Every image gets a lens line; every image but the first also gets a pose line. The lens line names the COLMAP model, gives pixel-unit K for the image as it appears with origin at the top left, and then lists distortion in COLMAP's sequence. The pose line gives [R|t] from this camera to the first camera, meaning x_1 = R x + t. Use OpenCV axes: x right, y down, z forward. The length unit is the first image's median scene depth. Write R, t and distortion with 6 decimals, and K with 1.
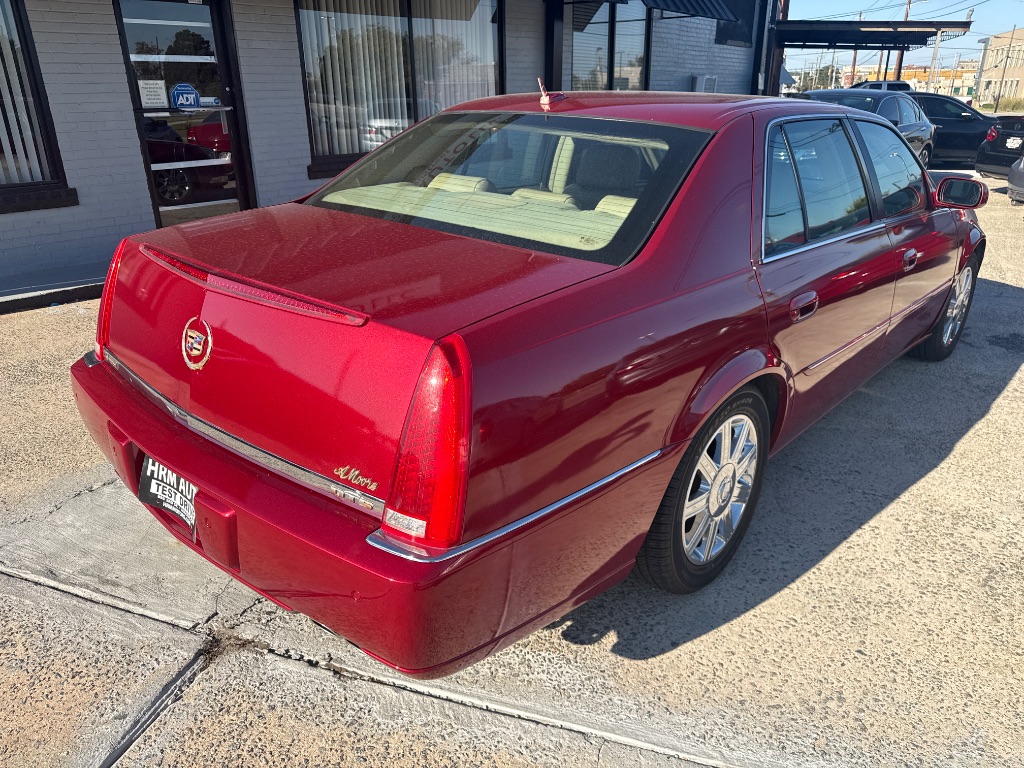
lens RADIAL K [[724.9, 0, 508.6], [0, 724.9, 380.3], [0, 0, 1]] dist [0.000926, -0.008625]
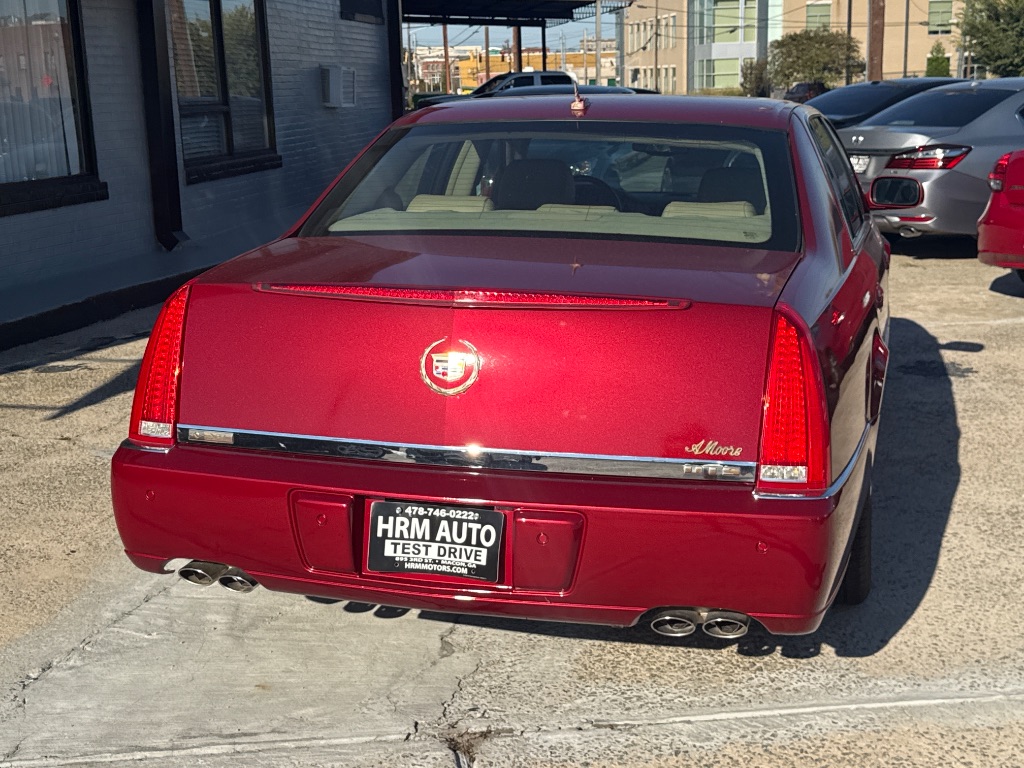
lens RADIAL K [[1365.7, 0, 515.7], [0, 1365.7, 386.7], [0, 0, 1]] dist [0.064867, 0.000000]
pose [[0.889763, -0.109112, 0.443190, -0.747416], [0.181281, 0.975614, -0.123754, 0.134264], [-0.418879, 0.190453, 0.887845, -0.361348]]
